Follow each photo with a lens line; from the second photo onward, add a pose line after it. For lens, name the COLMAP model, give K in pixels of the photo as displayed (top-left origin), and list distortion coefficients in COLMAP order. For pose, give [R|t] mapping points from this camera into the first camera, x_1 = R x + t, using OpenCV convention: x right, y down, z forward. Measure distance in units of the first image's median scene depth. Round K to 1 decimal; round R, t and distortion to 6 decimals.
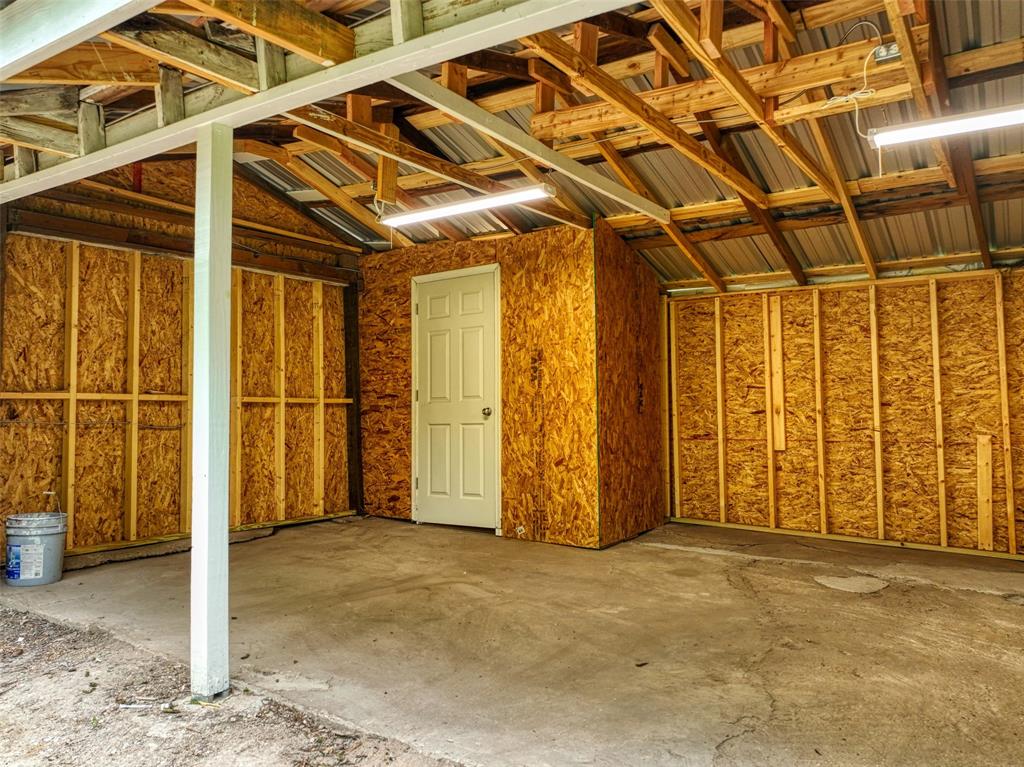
lens RADIAL K [[779.1, 0, 519.4], [0, 779.1, 382.3], [0, 0, 1]] dist [0.003062, -0.000390]
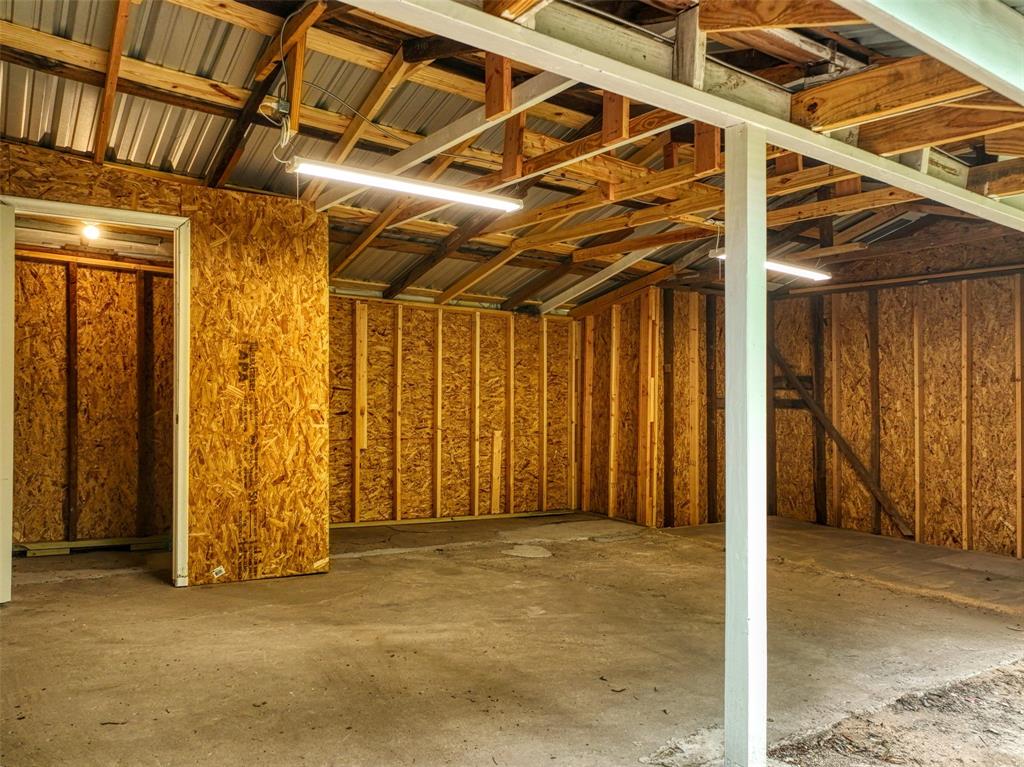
lens RADIAL K [[779.1, 0, 519.6], [0, 779.1, 387.0], [0, 0, 1]] dist [0.003062, -0.000390]
pose [[0.338538, 0.016583, 0.940807, -0.648959], [-0.060257, 0.998175, 0.004089, -0.016294], [-0.939021, -0.058074, 0.338919, 0.474466]]
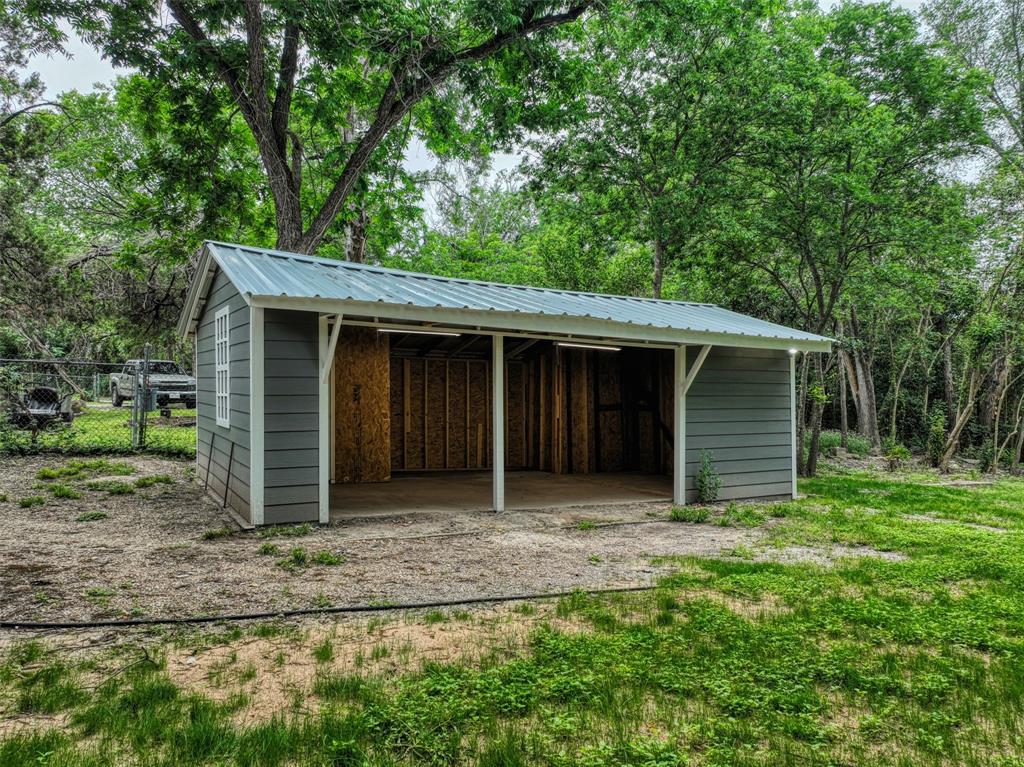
lens RADIAL K [[779.1, 0, 510.7], [0, 779.1, 385.6], [0, 0, 1]] dist [0.003062, -0.000390]
pose [[0.428179, 0.017859, 0.903517, -1.594623], [-0.051349, 0.998670, 0.004595, -0.070295], [-0.902234, -0.048363, 0.428527, -0.176451]]
